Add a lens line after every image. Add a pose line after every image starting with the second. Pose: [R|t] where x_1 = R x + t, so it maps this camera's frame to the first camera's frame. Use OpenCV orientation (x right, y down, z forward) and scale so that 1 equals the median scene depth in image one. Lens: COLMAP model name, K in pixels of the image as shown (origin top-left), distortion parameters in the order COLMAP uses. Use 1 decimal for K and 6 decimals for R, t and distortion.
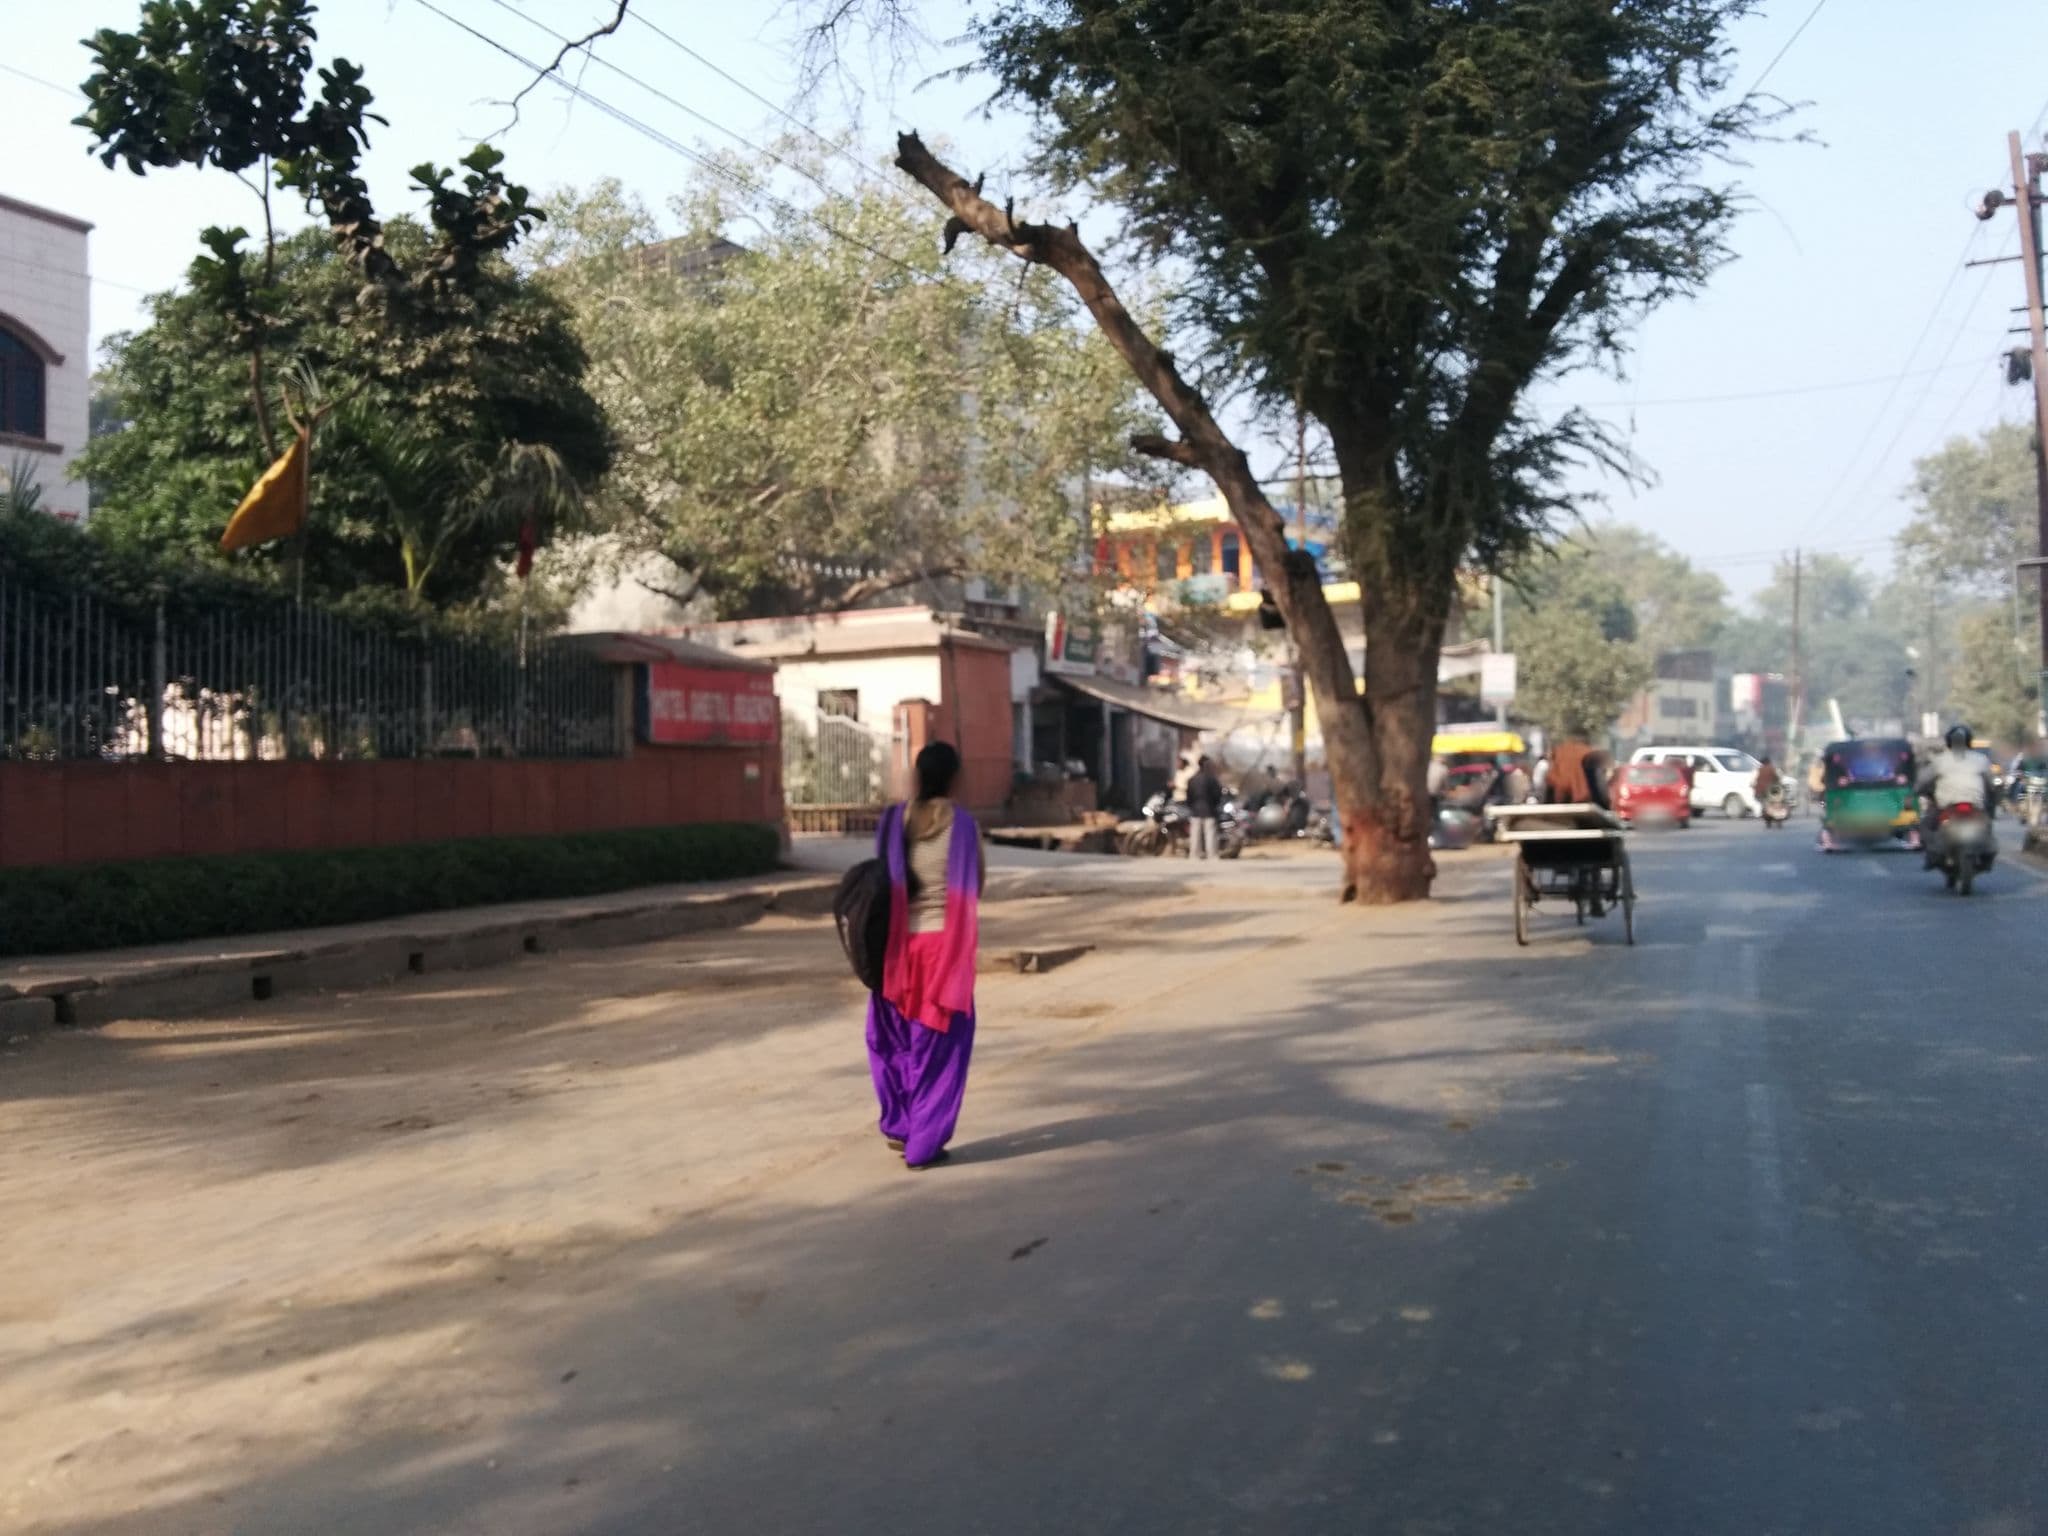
lens RADIAL K [[1839.9, 0, 1024.0], [0, 1839.9, 768.0], [0, 0, 1]] dist [0.040071, -0.007280]
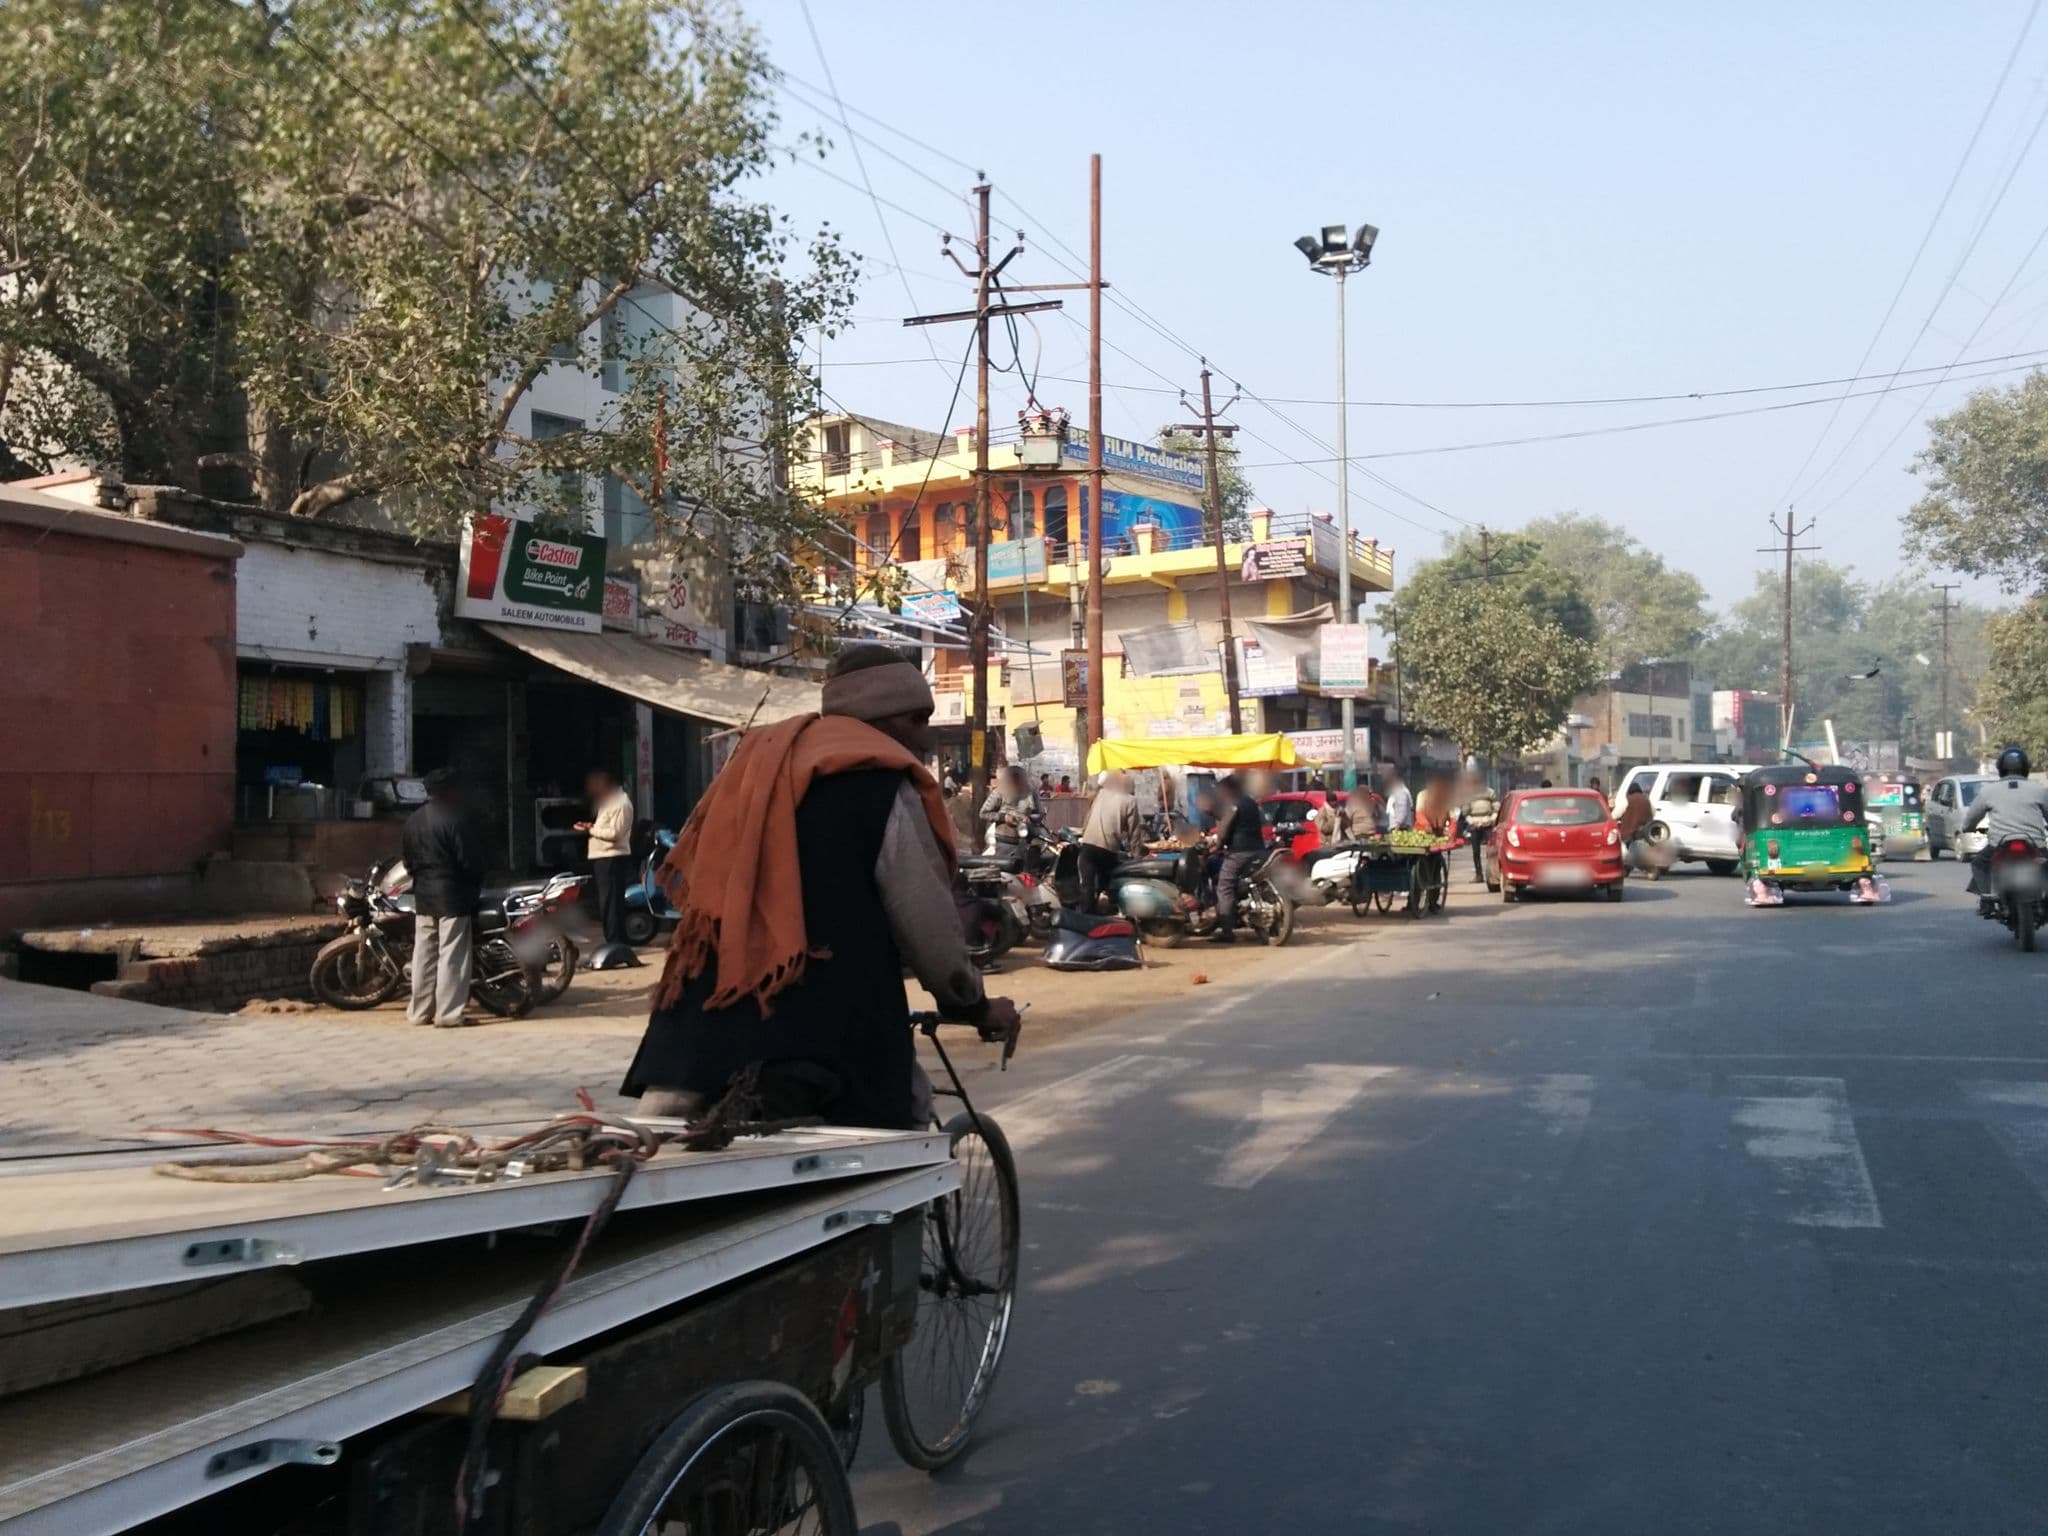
lens RADIAL K [[1839.9, 0, 1024.0], [0, 1839.9, 768.0], [0, 0, 1]] dist [0.040071, -0.007280]
pose [[0.999954, 0.005177, 0.008078, 0.072705], [-0.005078, 0.999912, -0.012219, -0.000599], [-0.008141, 0.012177, 0.999893, 0.182107]]
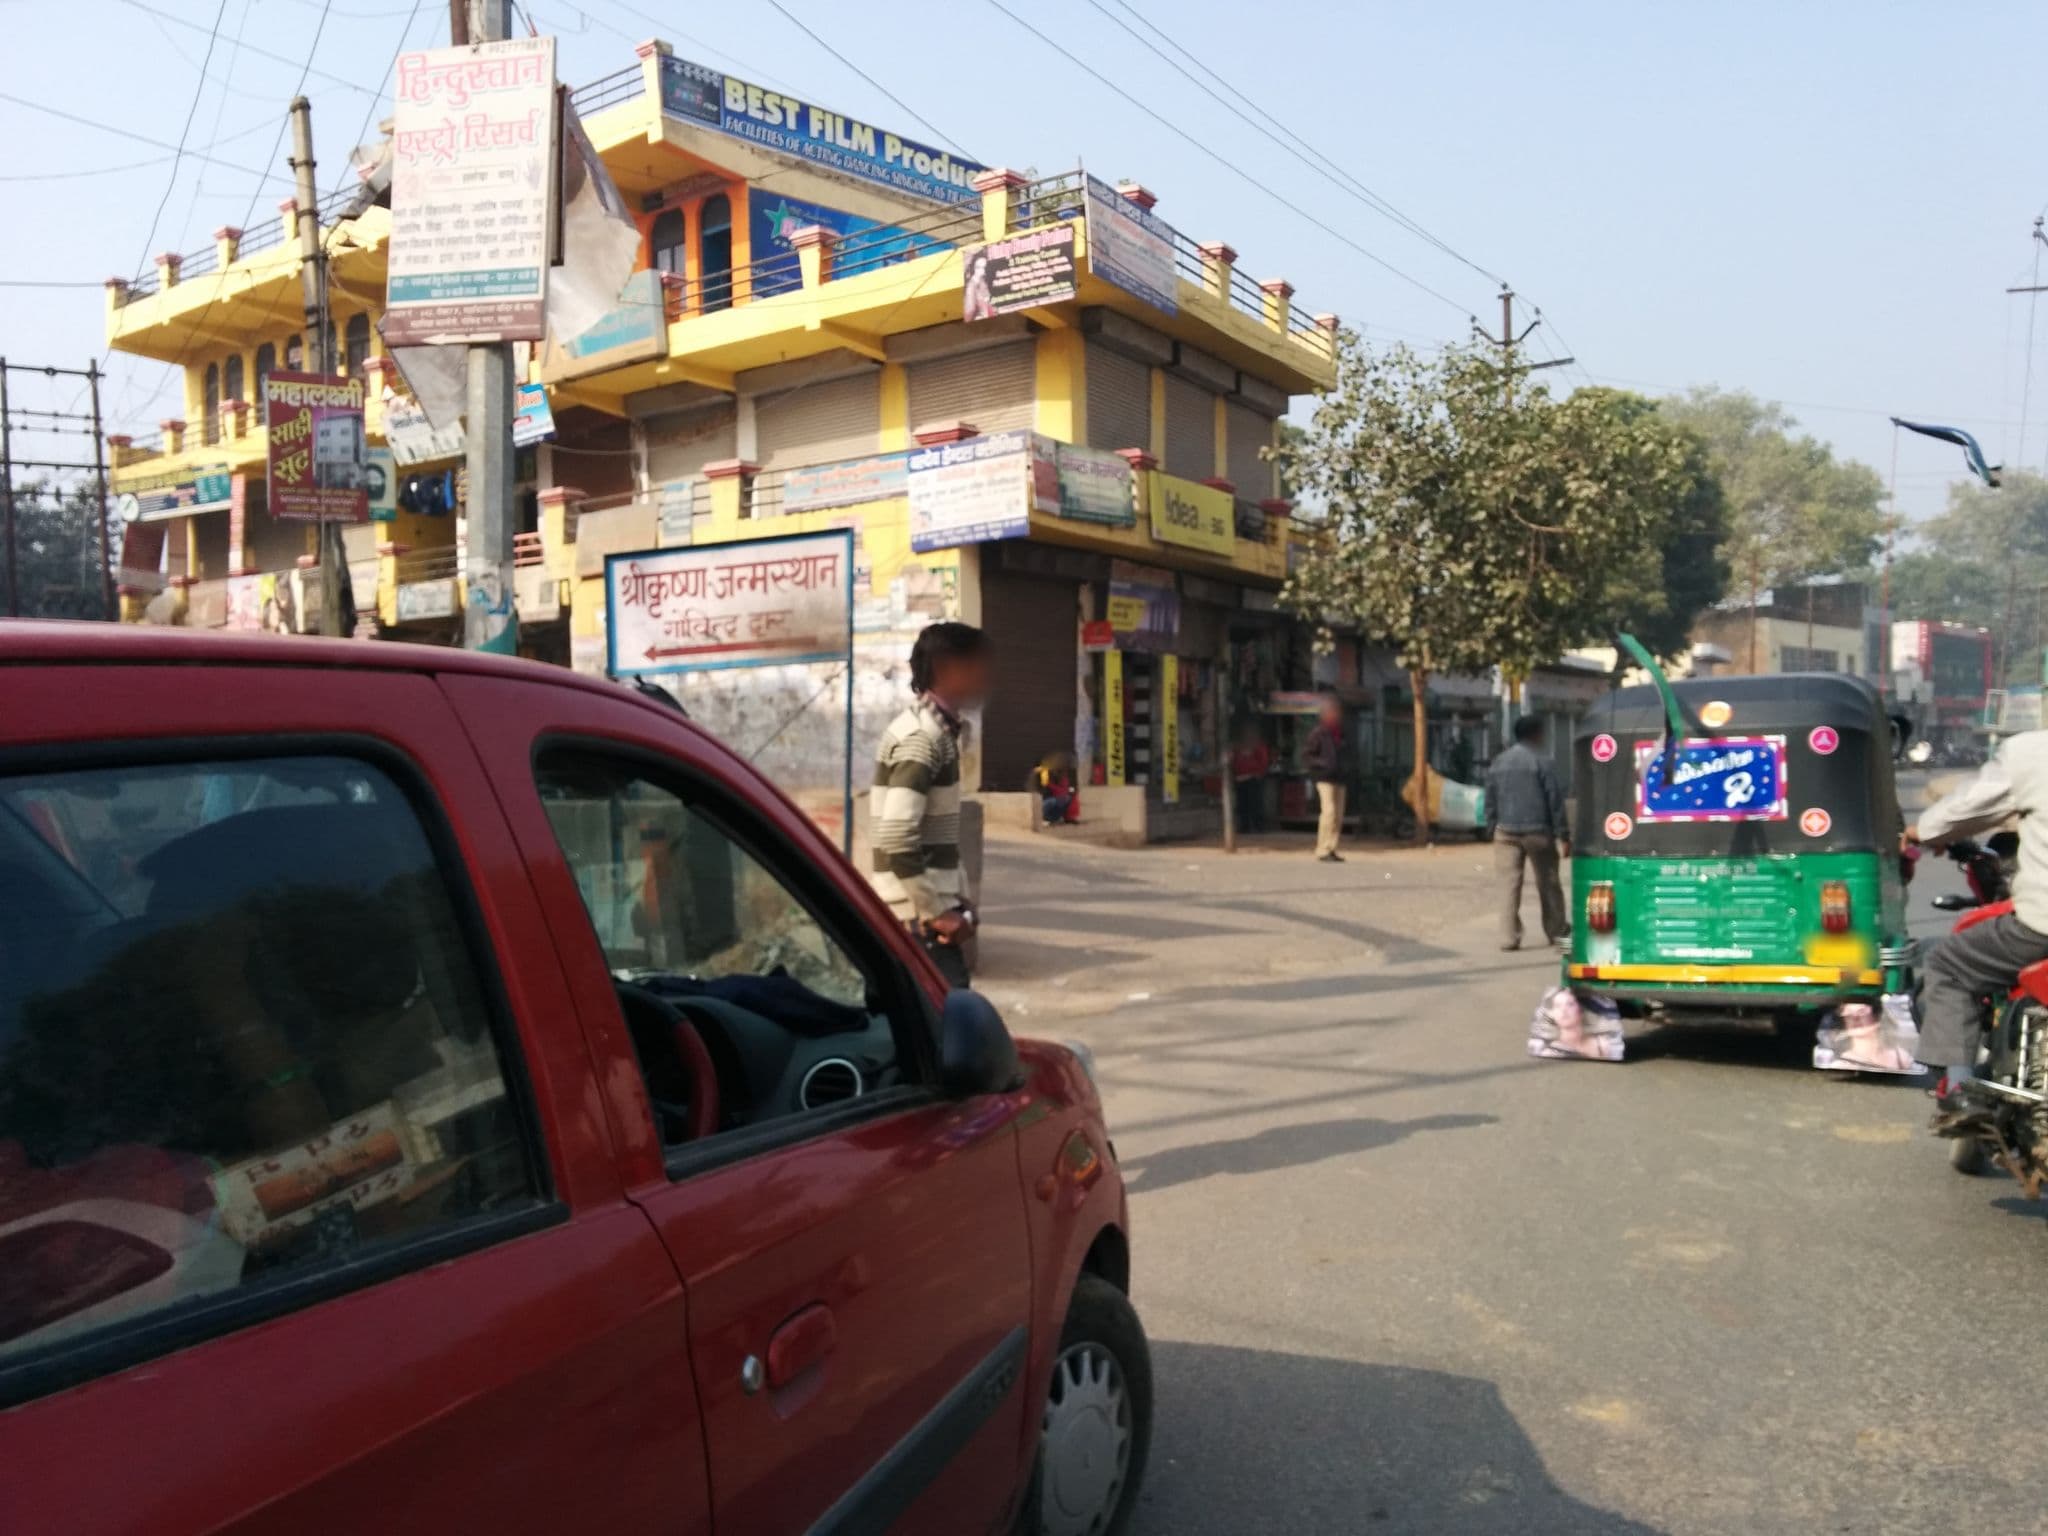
lens RADIAL K [[1839.9, 0, 1024.0], [0, 1839.9, 768.0], [0, 0, 1]] dist [0.040071, -0.007280]
pose [[0.997547, 0.013618, -0.068661, 0.167942], [-0.012665, 0.999818, 0.014299, -0.000161], [0.068844, -0.013394, 0.997538, 0.444013]]
